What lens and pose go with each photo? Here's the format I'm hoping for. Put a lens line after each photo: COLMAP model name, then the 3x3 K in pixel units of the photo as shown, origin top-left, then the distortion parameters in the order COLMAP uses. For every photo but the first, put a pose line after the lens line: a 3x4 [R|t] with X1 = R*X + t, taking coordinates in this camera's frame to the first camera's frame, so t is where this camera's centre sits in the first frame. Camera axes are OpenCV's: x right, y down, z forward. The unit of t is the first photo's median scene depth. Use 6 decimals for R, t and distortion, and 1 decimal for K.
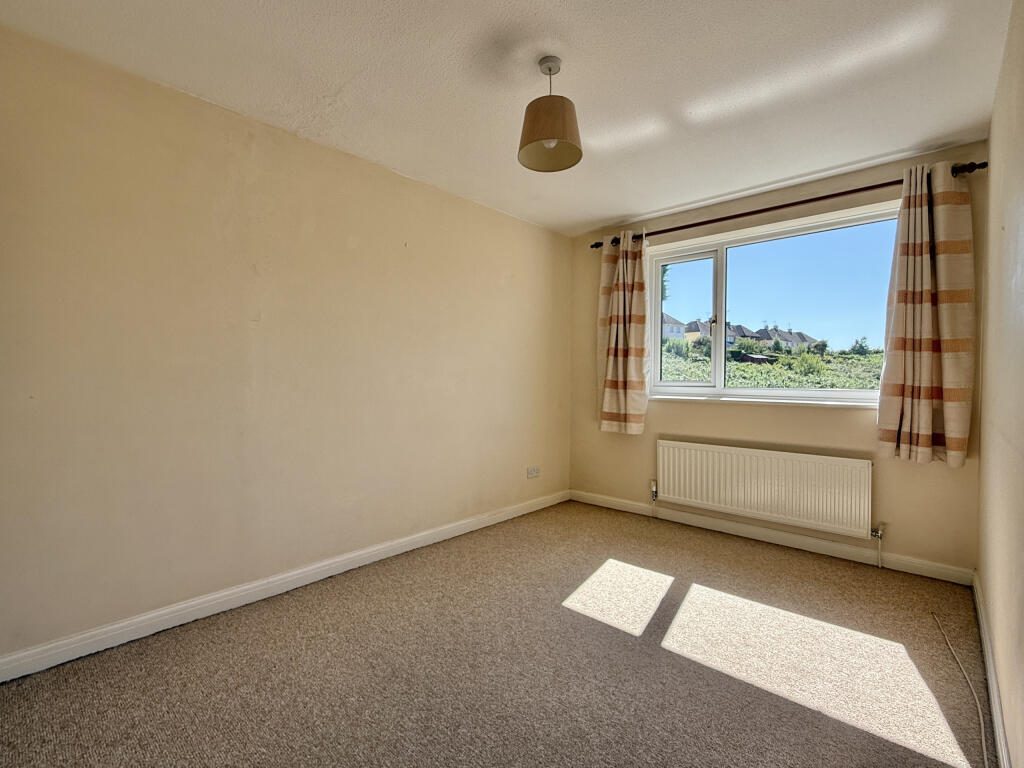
lens RADIAL K [[473.9, 0, 512.8], [0, 473.9, 381.1], [0, 0, 1]] dist [-0.003125, 0.000564]
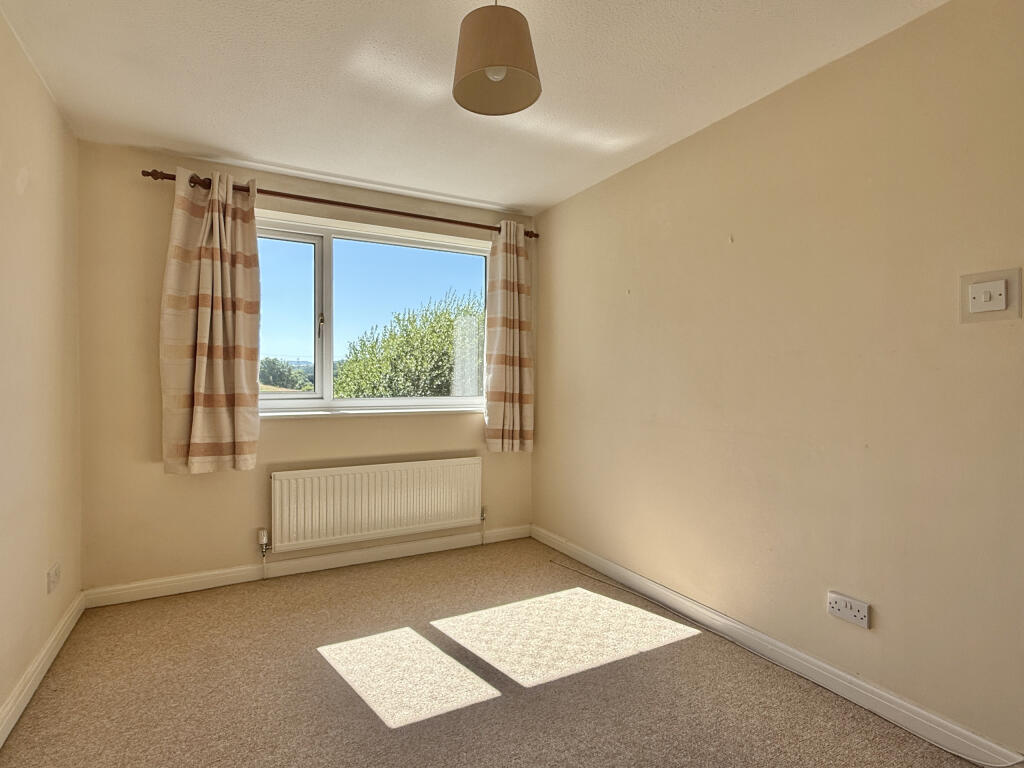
lens RADIAL K [[533.1, 0, 513.9], [0, 533.1, 382.8], [0, 0, 1]] dist [-0.000931, 0.000024]
pose [[0.324617, -0.007938, 0.945812, -0.391223], [0.009580, 0.999941, 0.005104, -0.018797], [-0.945797, 0.007404, 0.324673, 0.401472]]
